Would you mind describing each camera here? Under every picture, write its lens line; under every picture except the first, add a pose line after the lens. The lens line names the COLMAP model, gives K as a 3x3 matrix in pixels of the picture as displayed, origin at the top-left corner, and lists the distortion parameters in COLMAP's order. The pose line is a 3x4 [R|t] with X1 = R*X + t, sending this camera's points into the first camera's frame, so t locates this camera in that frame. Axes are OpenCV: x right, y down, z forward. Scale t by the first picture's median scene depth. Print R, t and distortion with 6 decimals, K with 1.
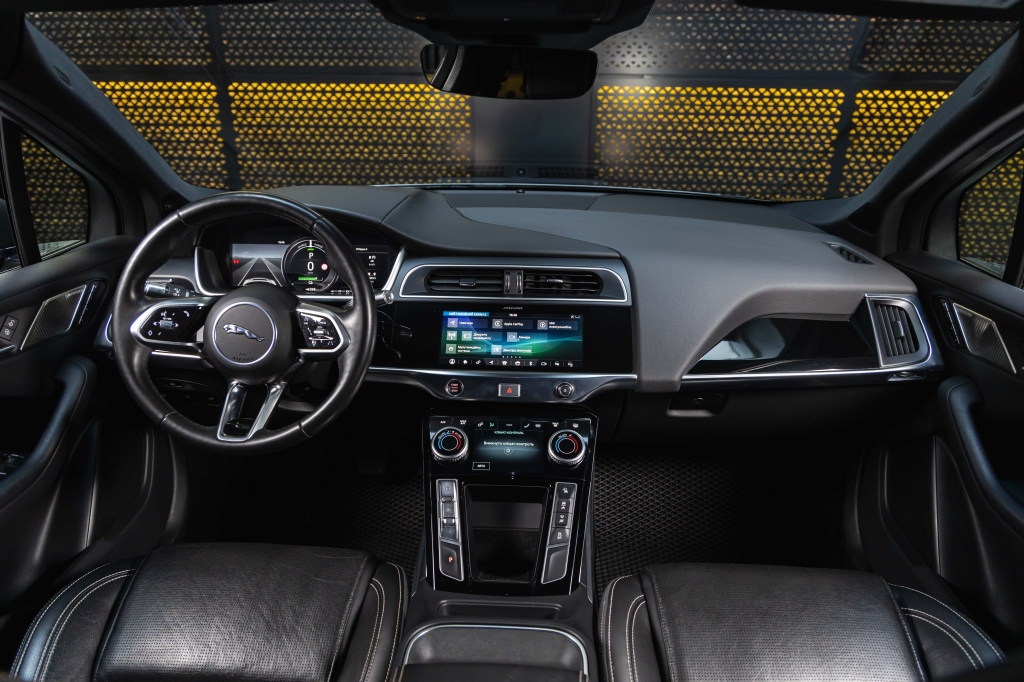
lens RADIAL K [[672.9, 0, 509.4], [0, 672.9, 343.7], [0, 0, 1]] dist [-0.000295, 0.000311]
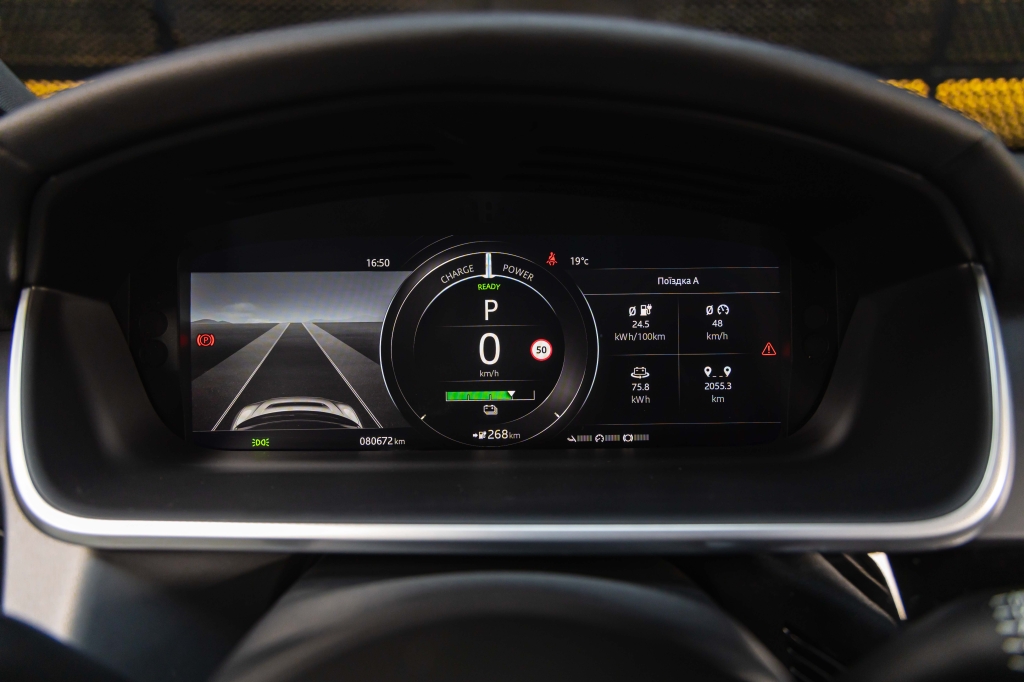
lens RADIAL K [[672.9, 0, 526.0], [0, 672.9, 349.9], [0, 0, 1]] dist [-0.000295, 0.000311]
pose [[0.998015, -0.030108, 0.055318, -0.335516], [0.032043, 0.998893, -0.034426, -0.119044], [-0.054220, 0.036130, 0.997875, 0.829581]]
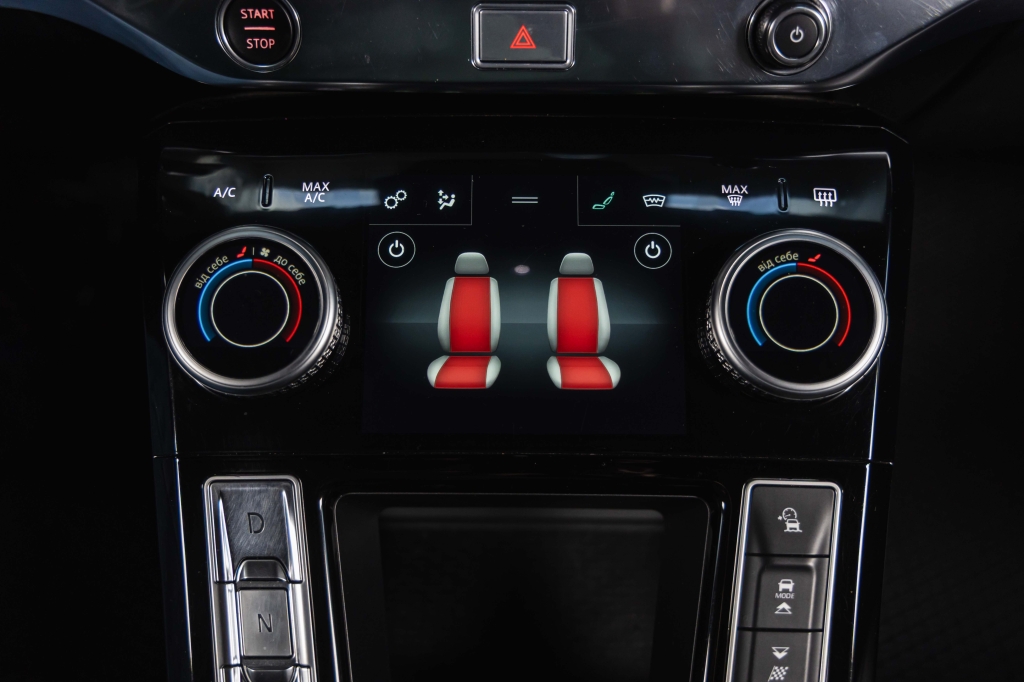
lens RADIAL K [[1029.6, 0, 516.0], [0, 1029.6, 346.2], [0, 0, 1]] dist [0.015430, 0.000000]
pose [[0.999517, -0.027290, 0.014865, -0.009399], [0.017991, 0.898193, 0.439233, 0.015025], [-0.025339, -0.438753, 0.898250, 0.656980]]
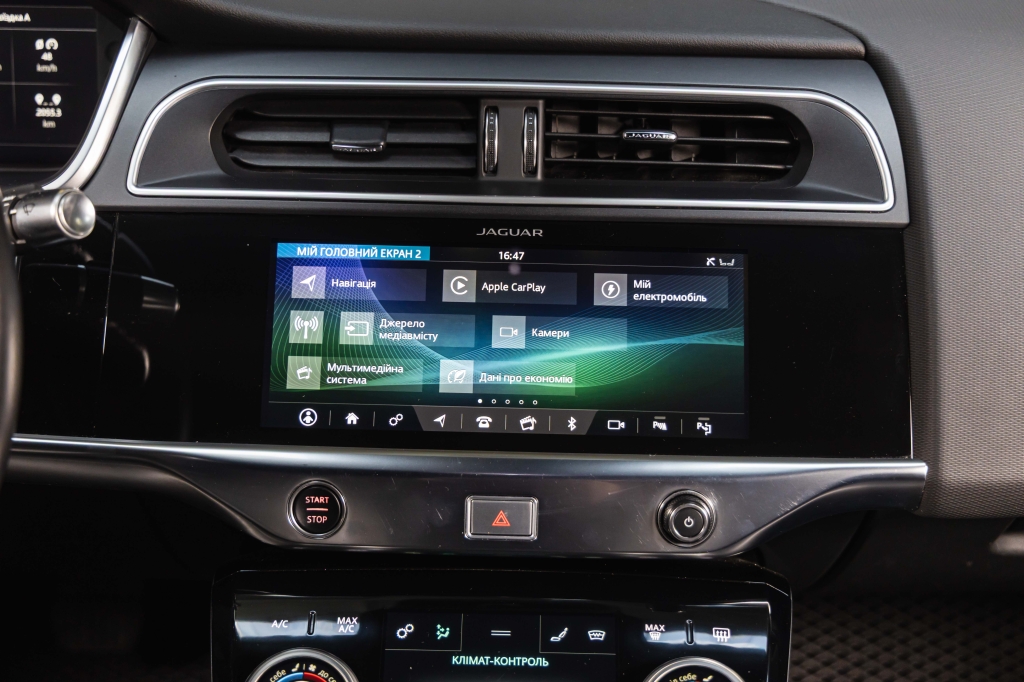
lens RADIAL K [[1435.1, 0, 507.3], [0, 1435.1, 375.0], [0, 0, 1]] dist [0.021859, 0.000000]
pose [[0.999403, -0.003317, 0.034377, -0.018620], [-0.001016, 0.992122, 0.125274, -0.071245], [-0.034522, -0.125234, 0.991526, 0.369724]]
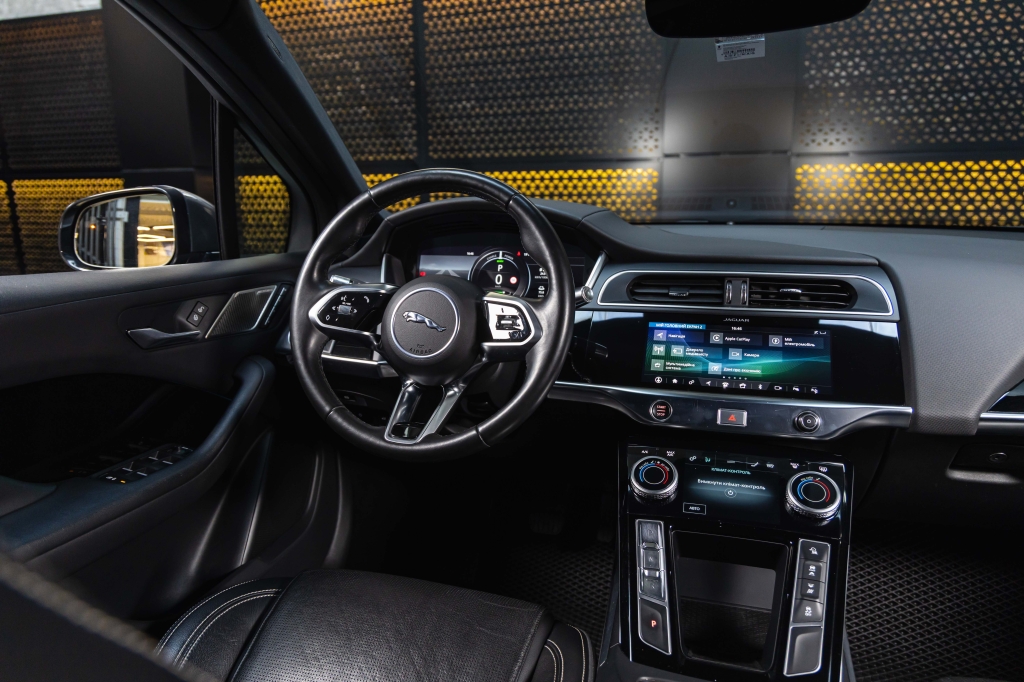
lens RADIAL K [[672.9, 0, 511.6], [0, 672.9, 339.7], [0, 0, 1]] dist [-0.000295, 0.000311]
pose [[0.968148, 0.034936, -0.247930, -0.056406], [-0.072993, 0.986587, -0.146009, 0.110589], [0.239503, 0.159456, 0.957712, 0.164745]]
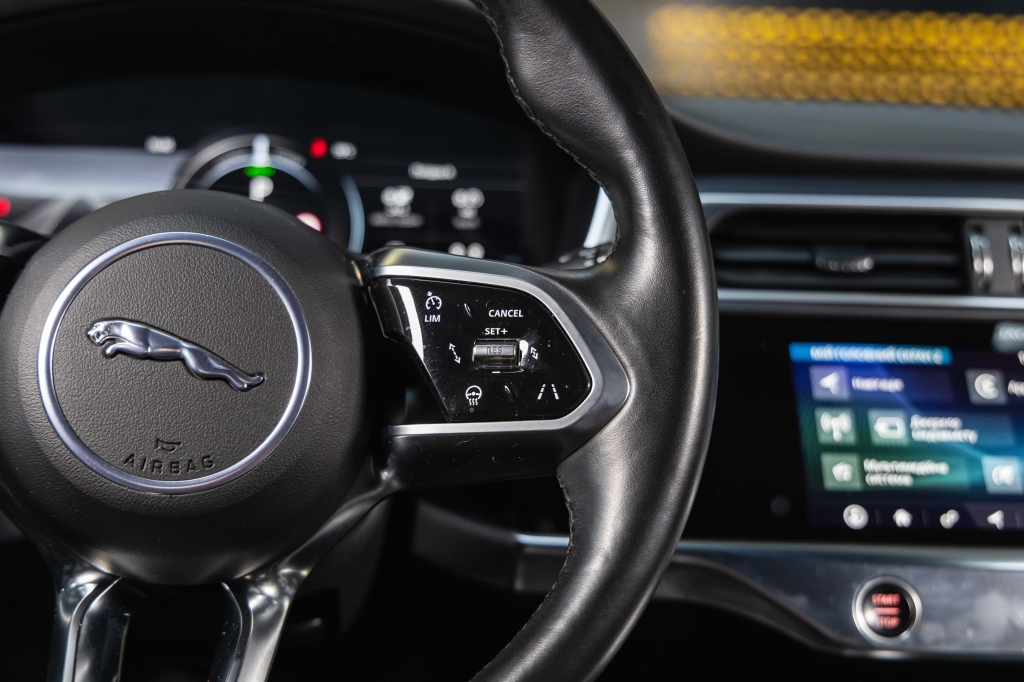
lens RADIAL K [[1491.2, 0, 501.2], [0, 1491.2, 345.3], [0, 0, 1]] dist [0.020583, 0.000000]
pose [[0.994833, 0.008565, 0.101163, -0.289471], [0.011177, 0.981139, -0.192981, 0.073664], [-0.100908, 0.193115, 0.975974, 0.406701]]
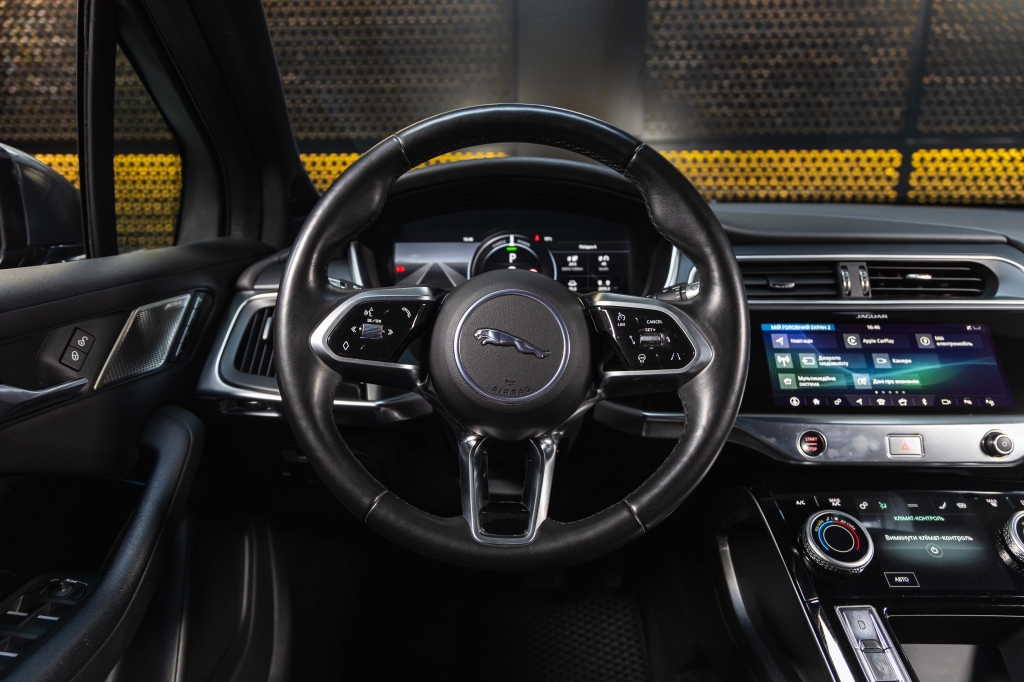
lens RADIAL K [[672.9, 0, 509.7], [0, 672.9, 341.3], [0, 0, 1]] dist [-0.000295, 0.000311]
pose [[0.999620, -0.018302, 0.020612, -0.354798], [0.020975, 0.990209, -0.138009, 0.051168], [-0.017885, 0.138389, 0.990216, 0.389859]]
